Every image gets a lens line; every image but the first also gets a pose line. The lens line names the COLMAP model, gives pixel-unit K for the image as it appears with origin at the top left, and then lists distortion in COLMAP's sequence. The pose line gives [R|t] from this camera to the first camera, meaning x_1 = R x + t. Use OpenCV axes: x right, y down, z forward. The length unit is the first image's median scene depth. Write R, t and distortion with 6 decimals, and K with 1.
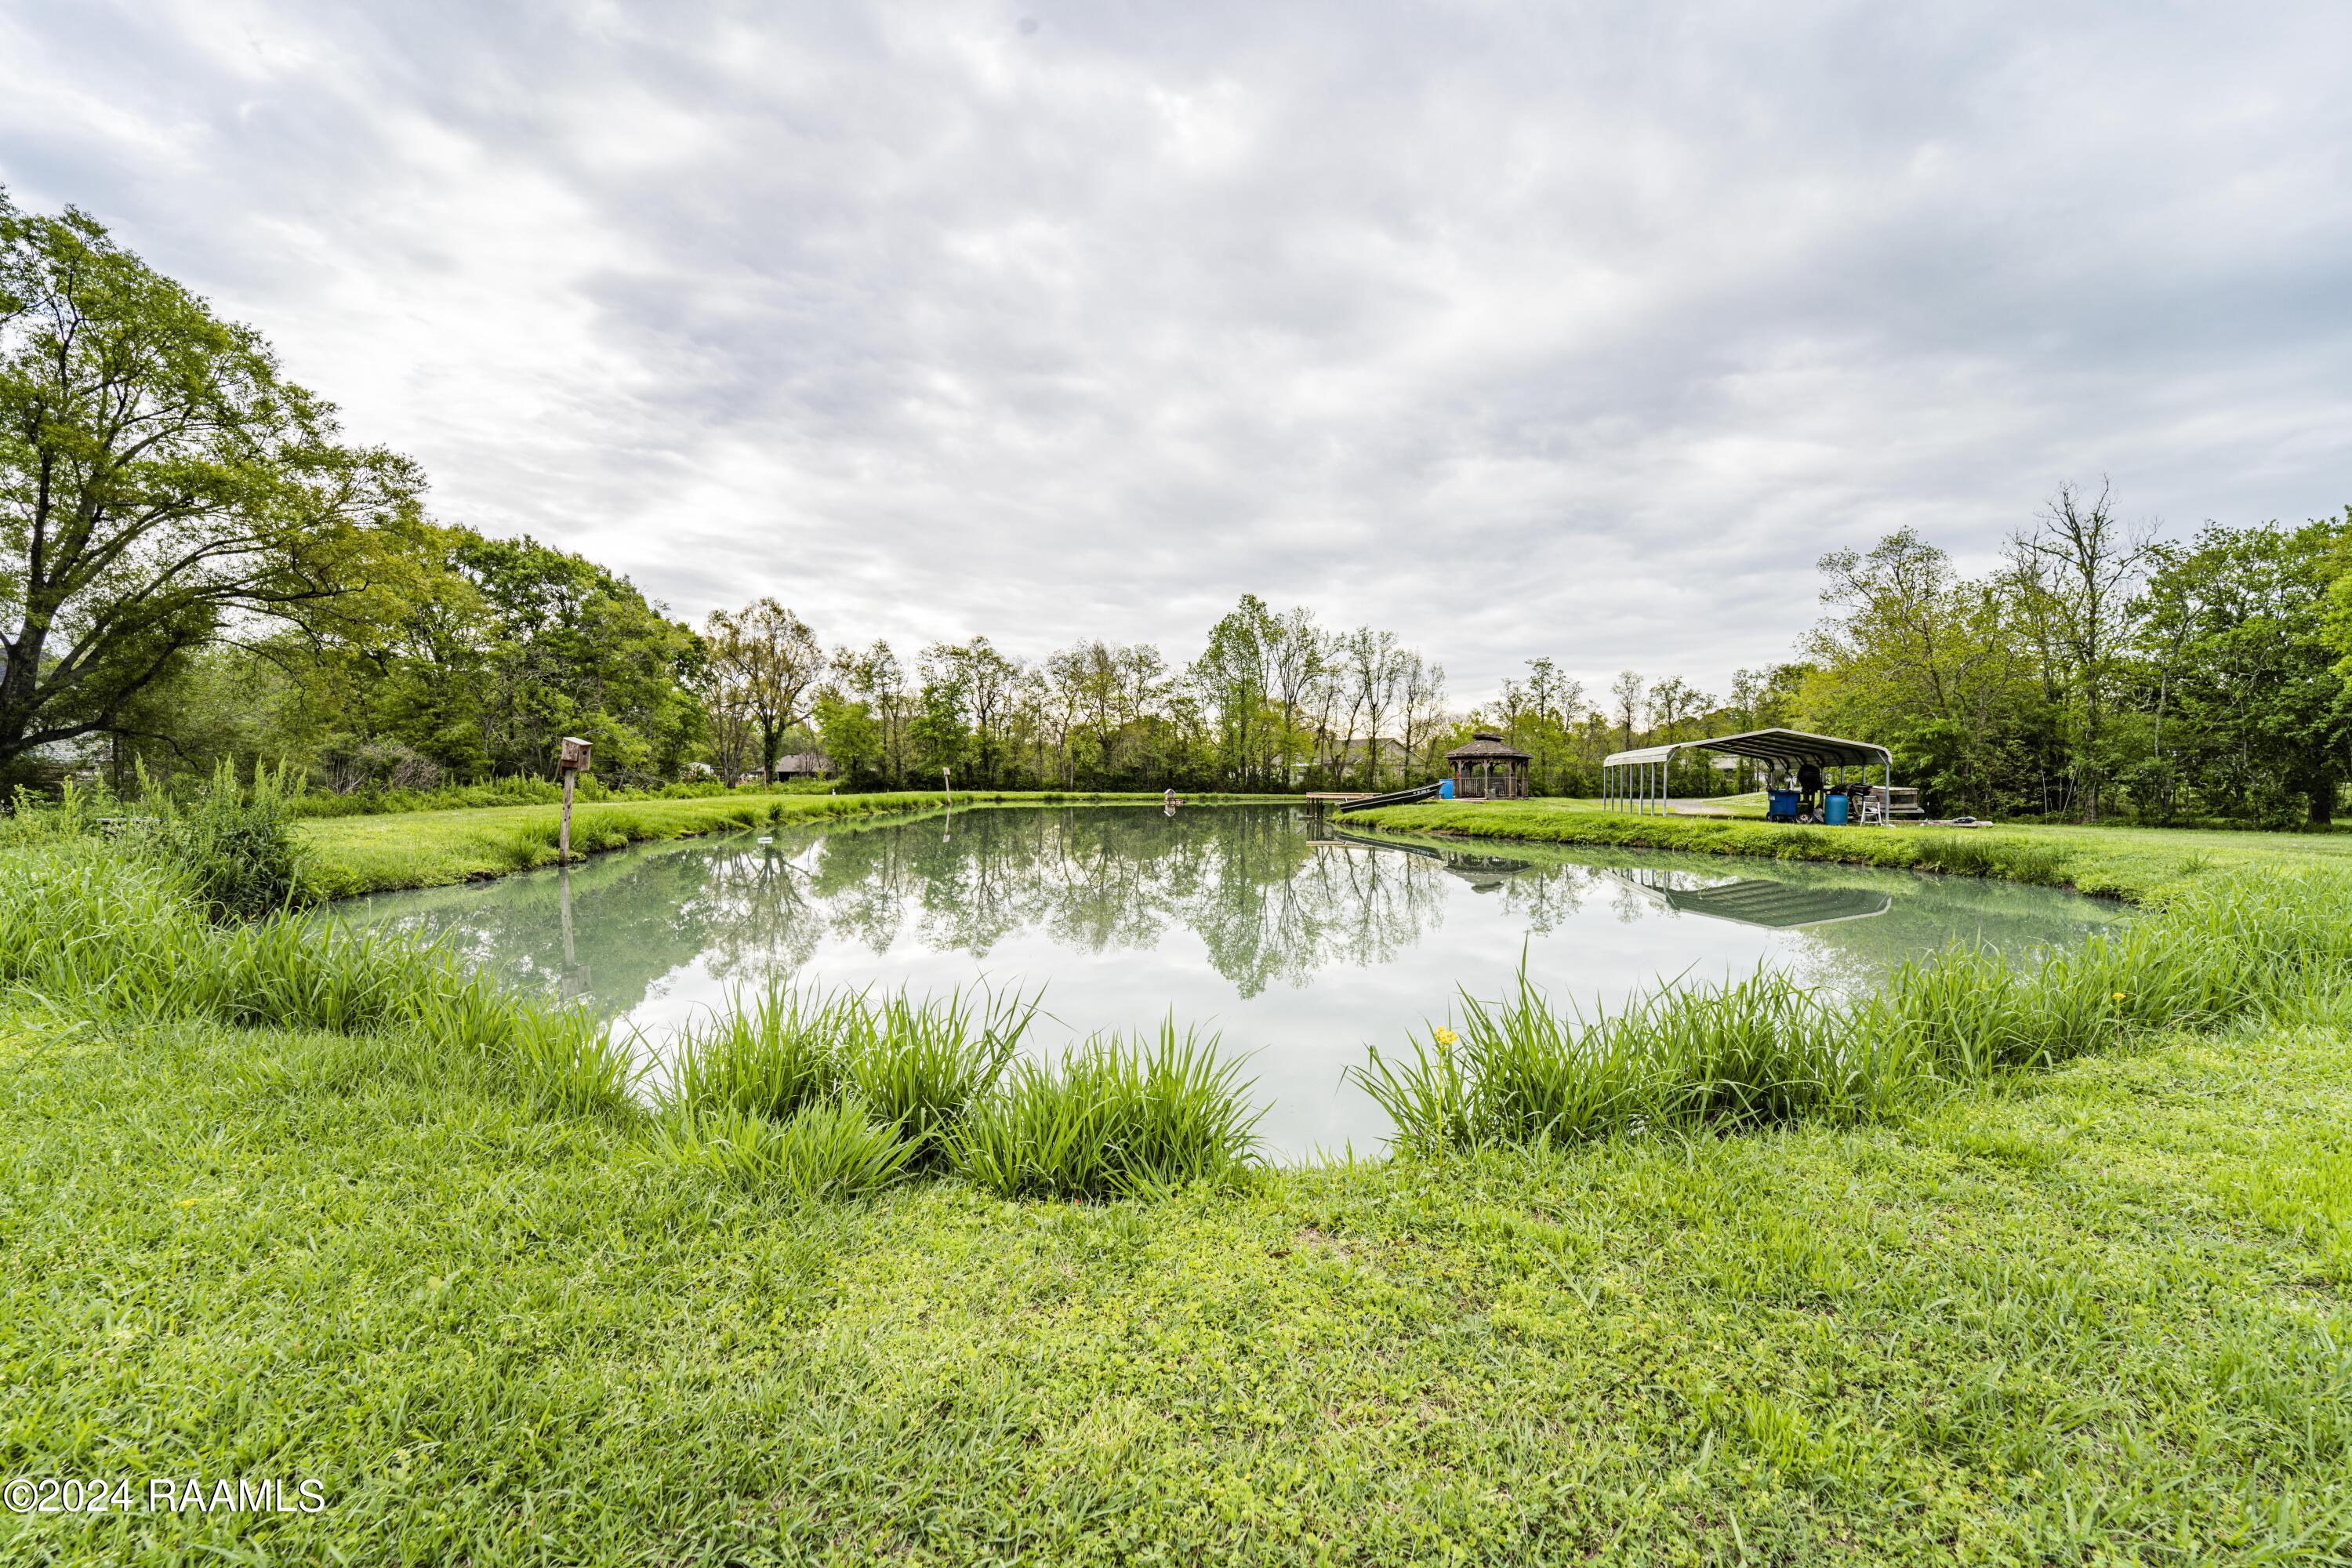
lens RADIAL K [[929.1, 0, 1184.8], [0, 929.1, 788.4], [0, 0, 1]] dist [-0.030759, -0.000385]
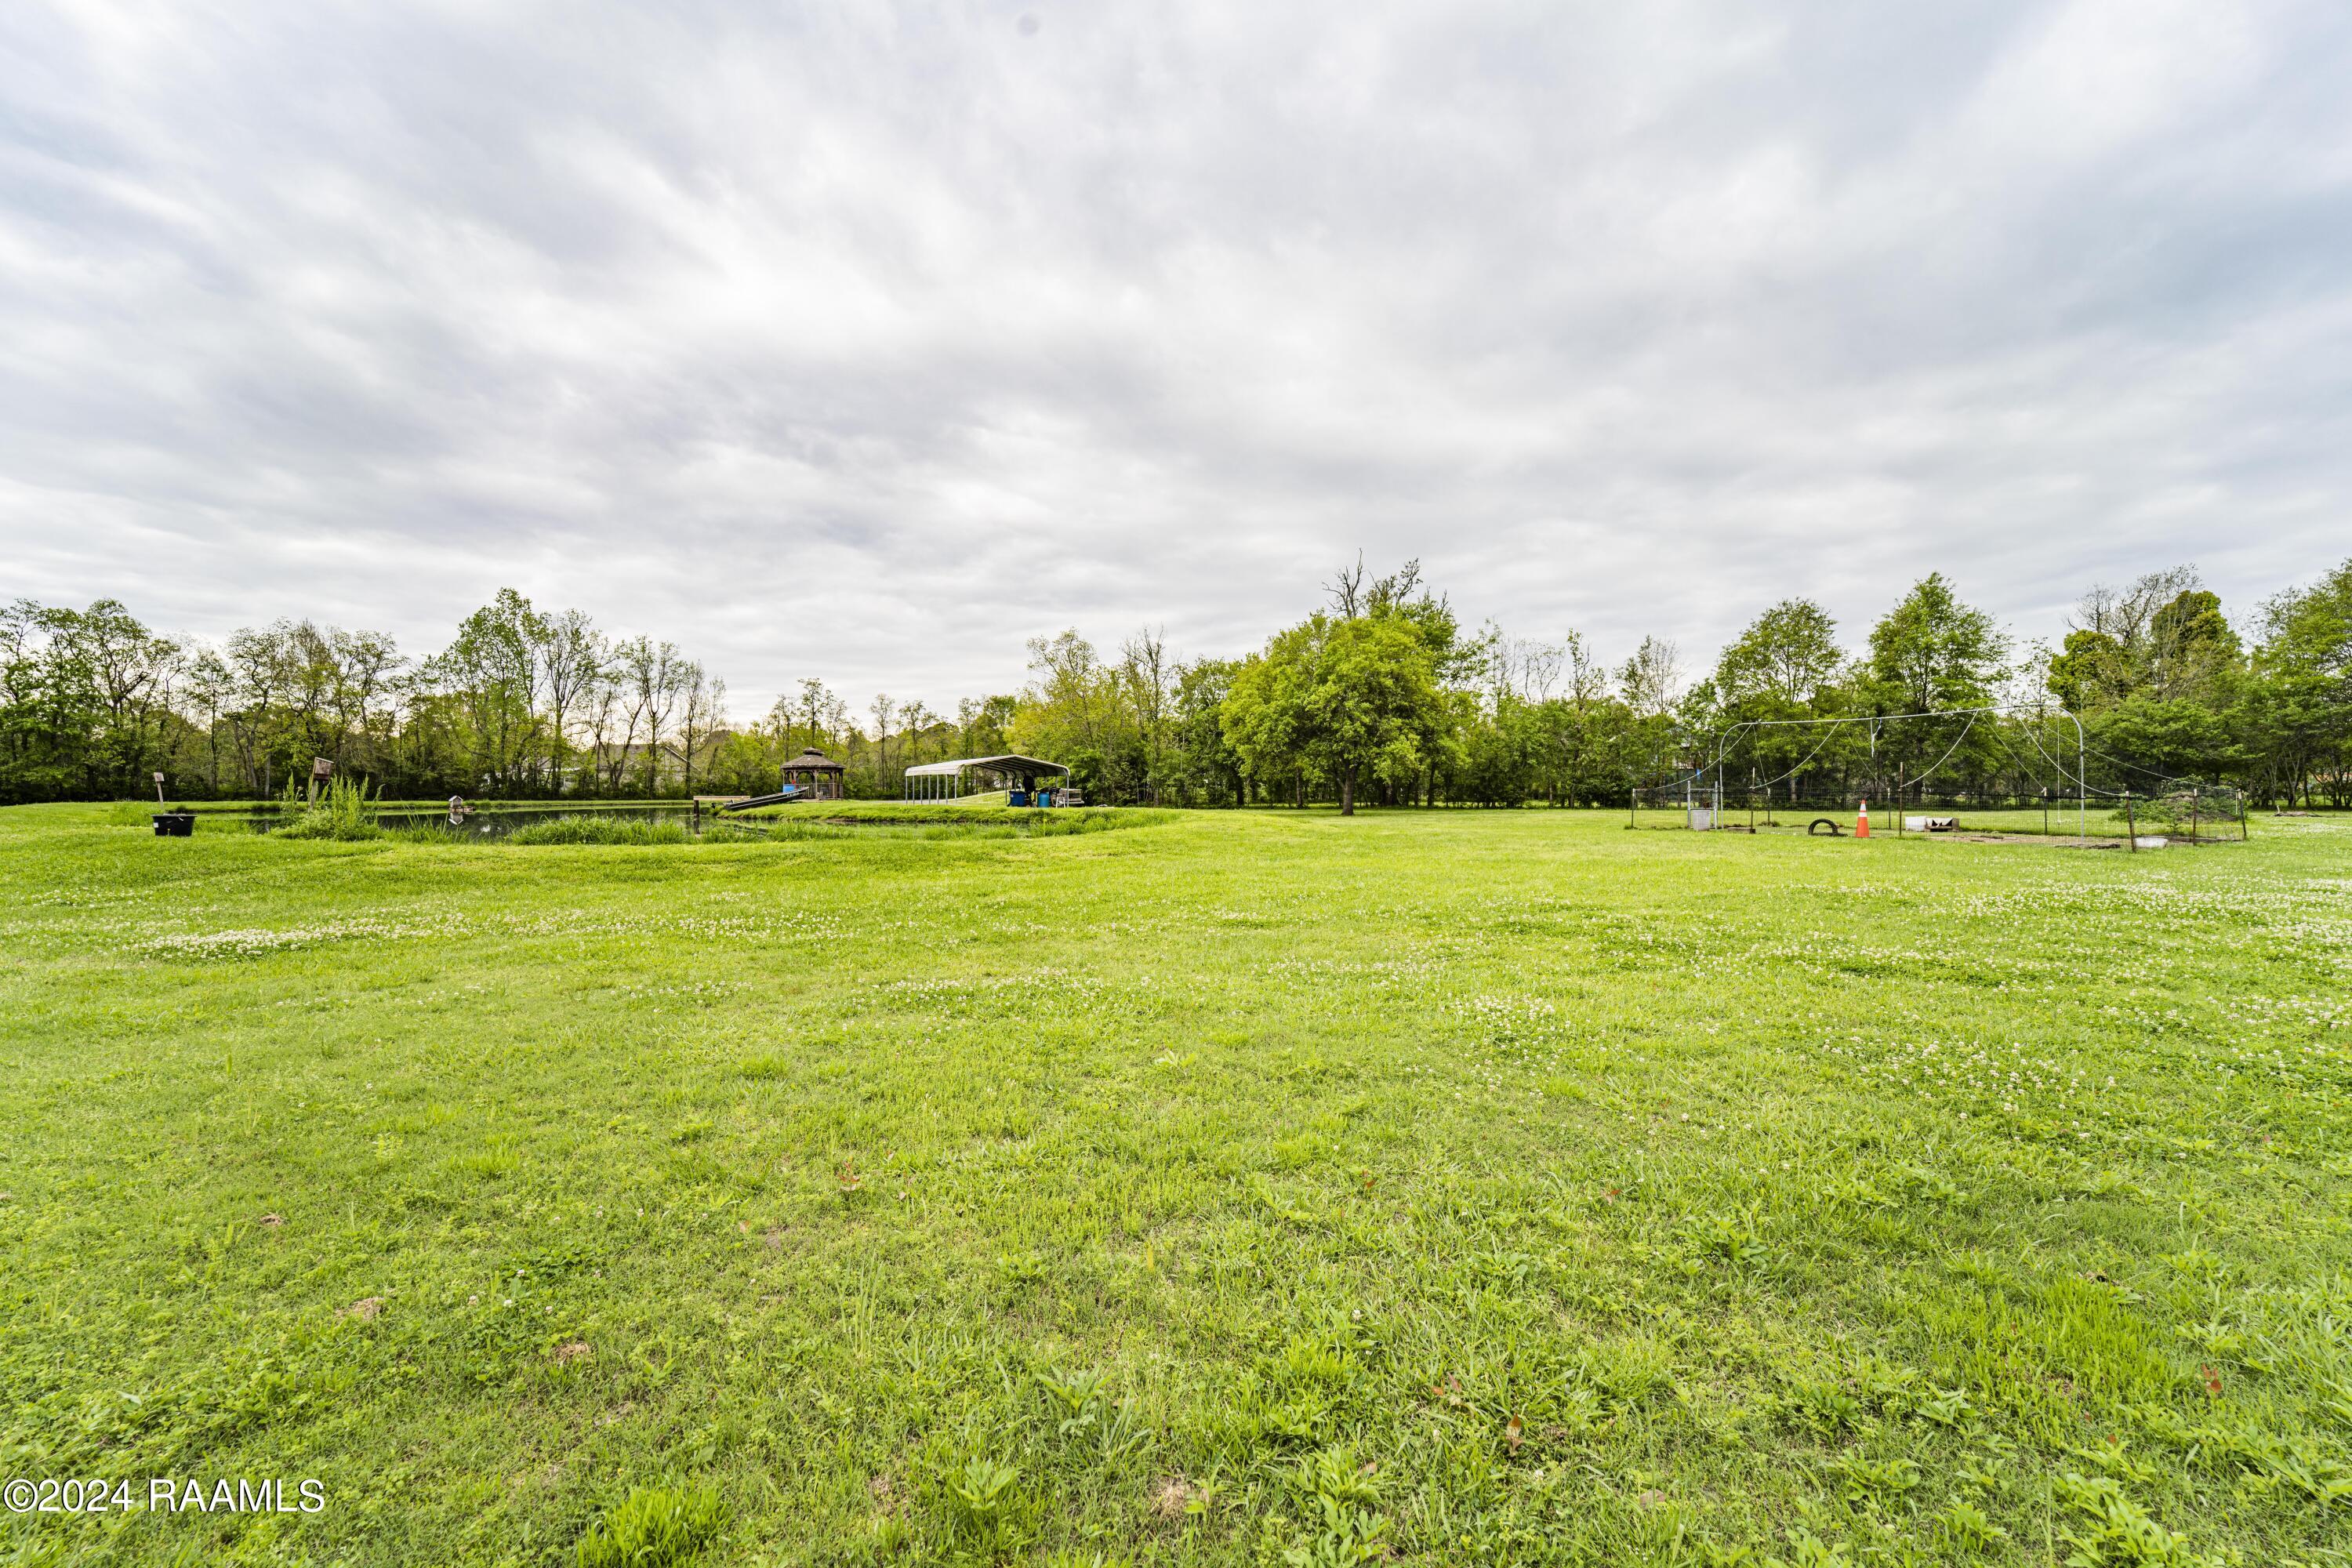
lens RADIAL K [[929.1, 0, 1184.8], [0, 929.1, 788.4], [0, 0, 1]] dist [-0.030759, -0.000385]
pose [[0.700310, -0.006267, 0.713811, -0.117465], [0.009533, 0.999954, -0.000573, 0.000370], [-0.713775, 0.007206, 0.700338, -0.140243]]
